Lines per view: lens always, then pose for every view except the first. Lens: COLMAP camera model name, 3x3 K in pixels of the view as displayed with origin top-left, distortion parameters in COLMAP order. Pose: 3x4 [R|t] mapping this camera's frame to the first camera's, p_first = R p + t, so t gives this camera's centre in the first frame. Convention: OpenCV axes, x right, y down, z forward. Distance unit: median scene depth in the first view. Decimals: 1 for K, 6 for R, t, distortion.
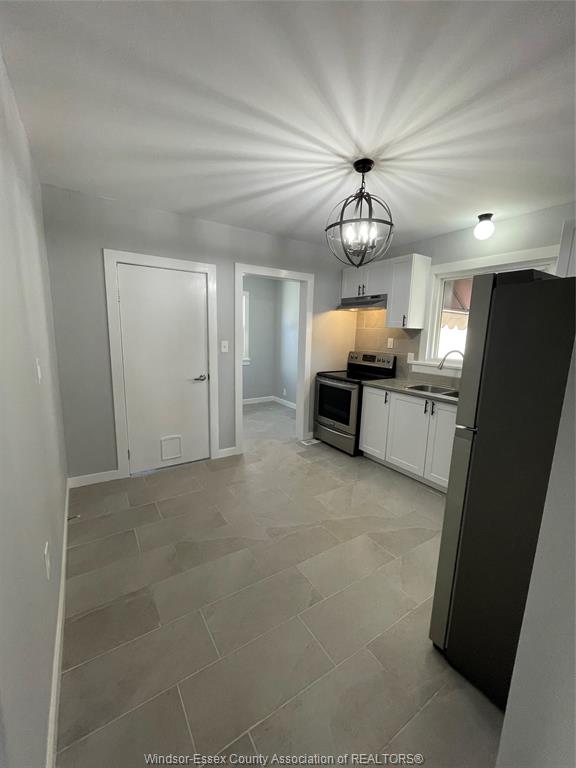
lens RADIAL K [[314.5, 0, 288.3], [0, 314.5, 384.4], [0, 0, 1]] dist [-0.001914, -0.001004]
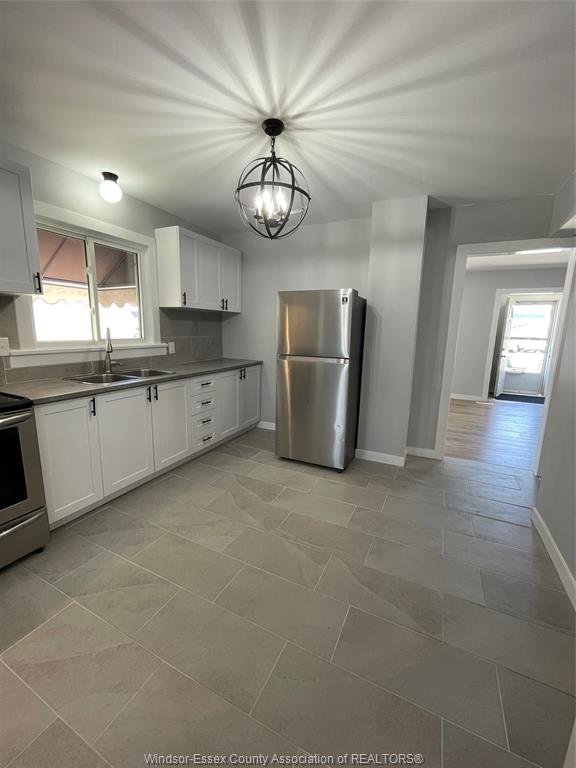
lens RADIAL K [[314.5, 0, 287.7], [0, 314.5, 384.6], [0, 0, 1]] dist [-0.001914, -0.001004]
pose [[-0.514033, -0.184412, 0.837713, -0.488080], [0.111533, 0.953956, 0.278439, -0.155523], [-0.850488, 0.236560, -0.469797, 1.100207]]
